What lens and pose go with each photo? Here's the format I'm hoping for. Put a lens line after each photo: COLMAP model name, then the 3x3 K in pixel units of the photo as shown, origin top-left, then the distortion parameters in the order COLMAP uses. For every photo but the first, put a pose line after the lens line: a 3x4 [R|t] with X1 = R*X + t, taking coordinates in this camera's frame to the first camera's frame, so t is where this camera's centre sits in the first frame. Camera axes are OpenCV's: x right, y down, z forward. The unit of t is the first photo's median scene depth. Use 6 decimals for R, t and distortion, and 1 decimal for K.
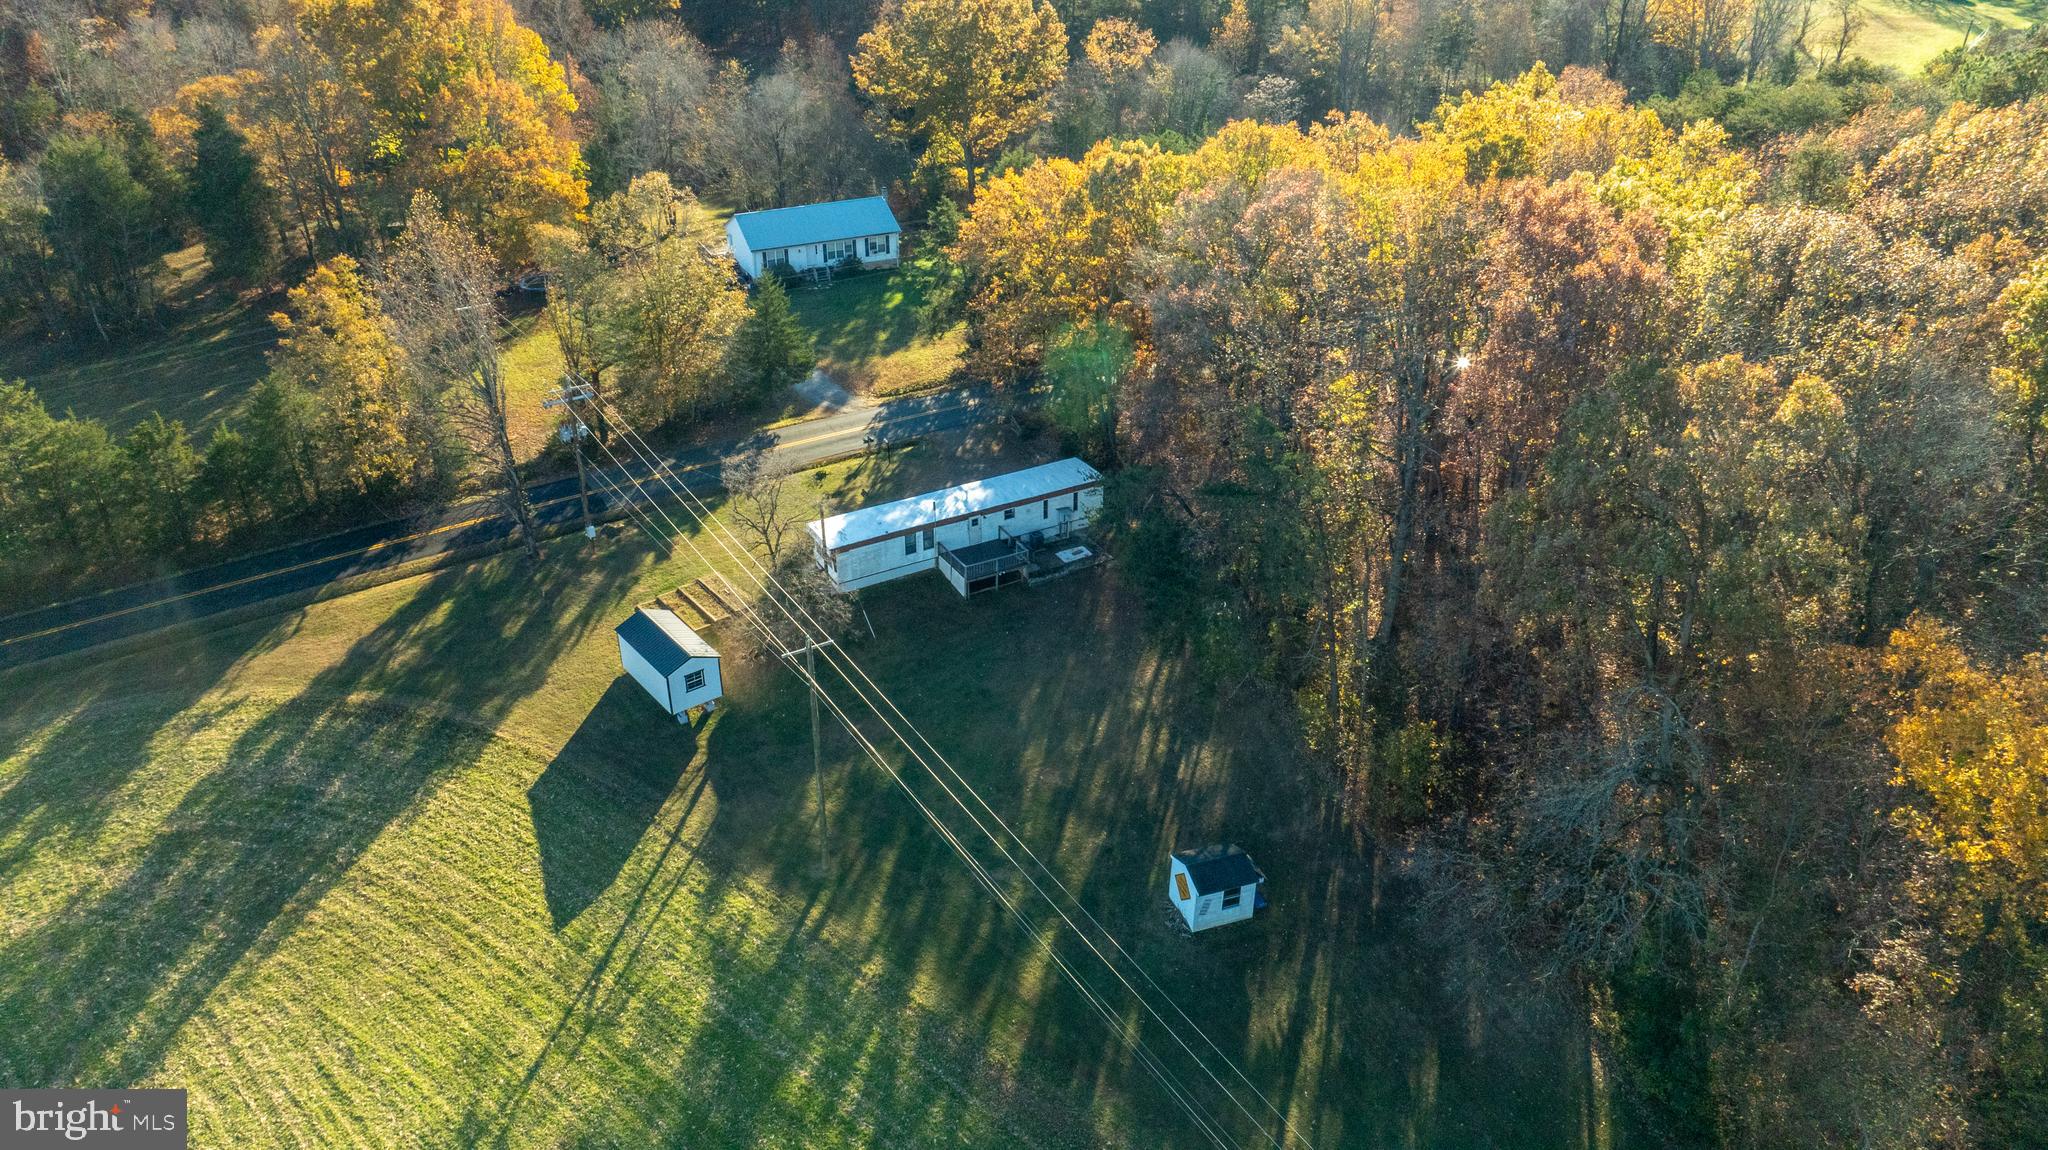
lens RADIAL K [[1447.0, 0, 1026.9], [0, 1447.0, 585.2], [0, 0, 1]] dist [-0.031650, 0.026557]
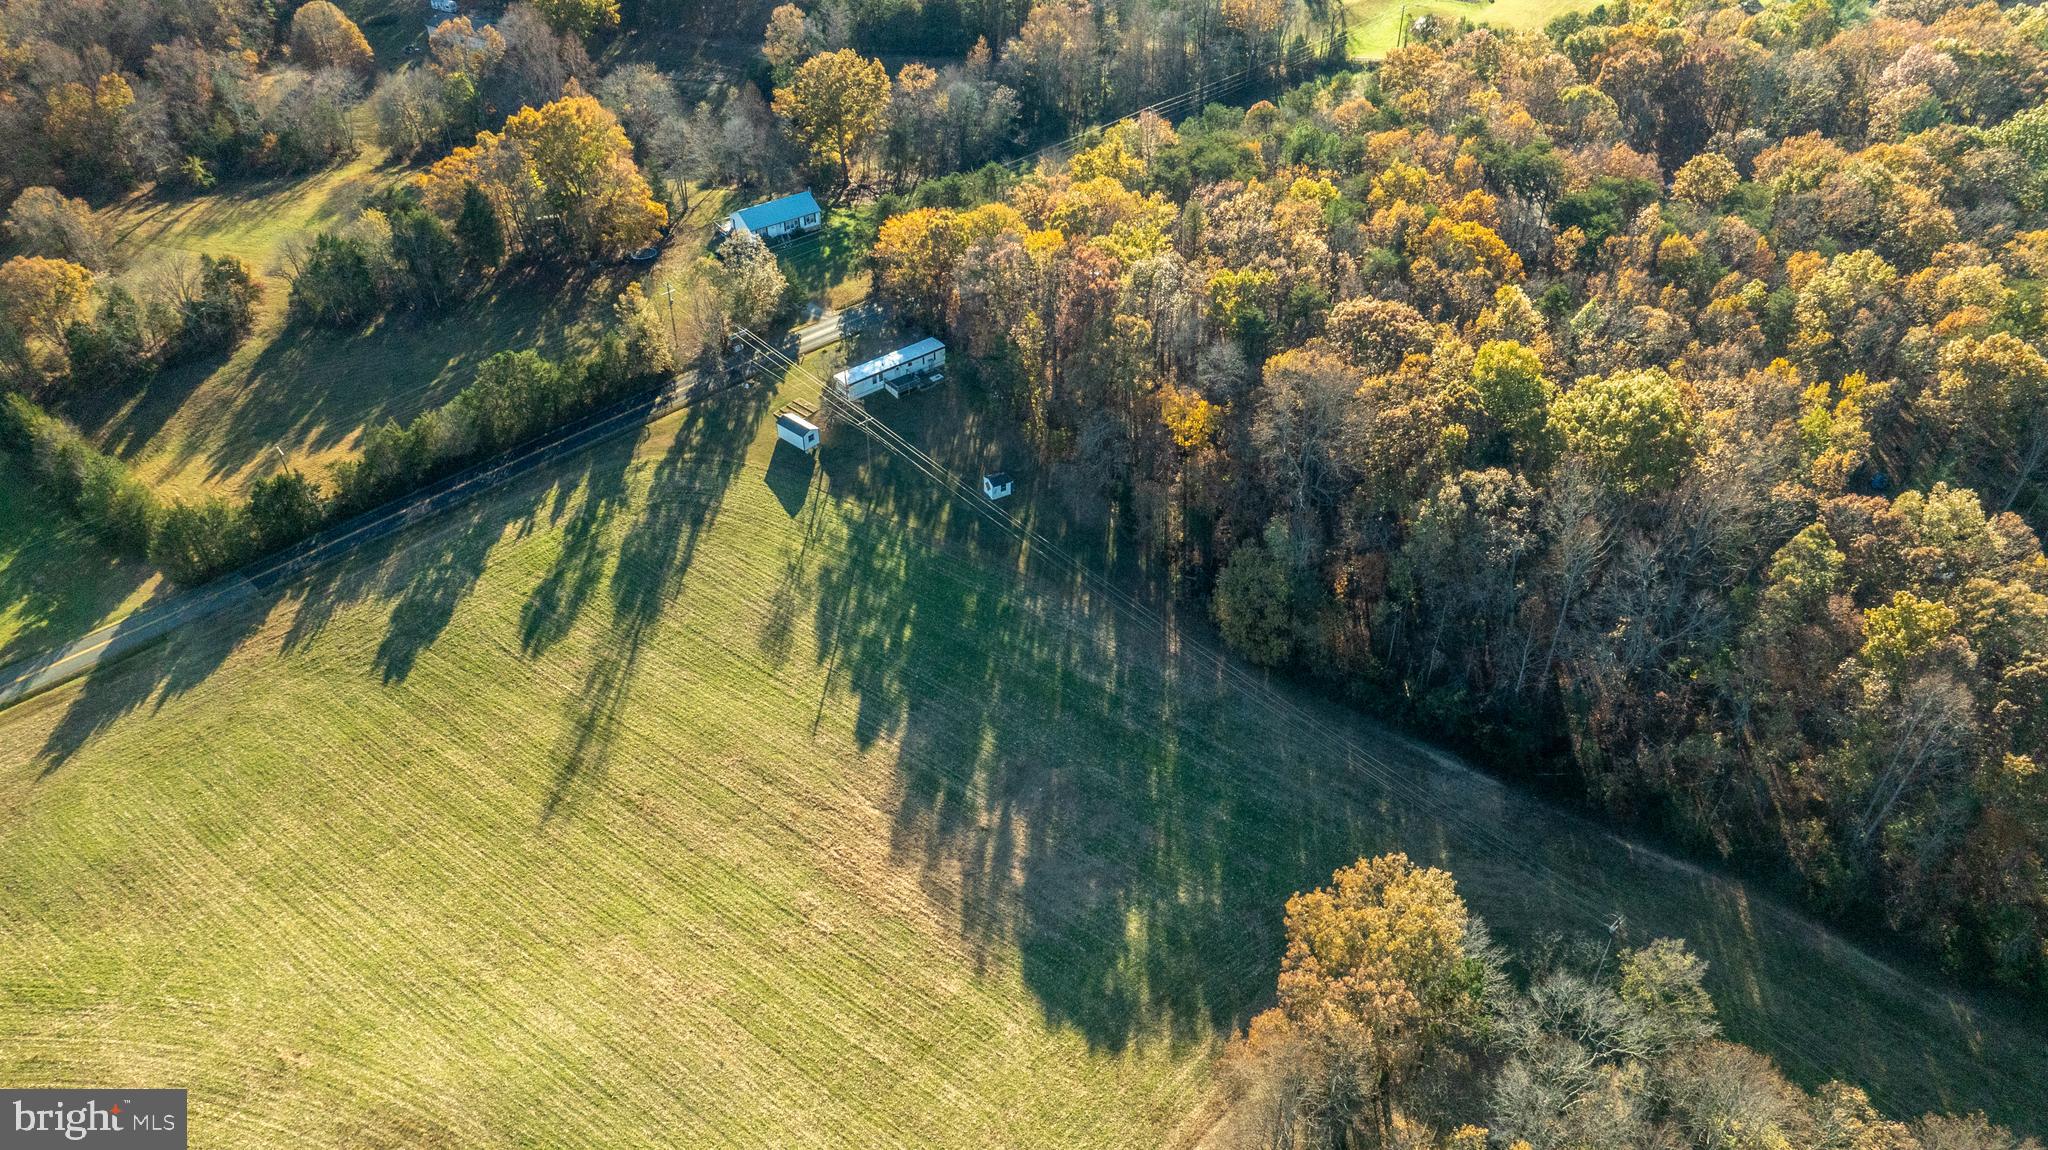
lens RADIAL K [[1447.0, 0, 1033.5], [0, 1447.0, 578.7], [0, 0, 1]] dist [-0.031650, 0.026557]
pose [[0.985875, -0.105436, 0.130128, -0.191843], [0.083630, 0.983084, 0.162950, -0.084075], [-0.145107, -0.149766, 0.978015, -1.806832]]
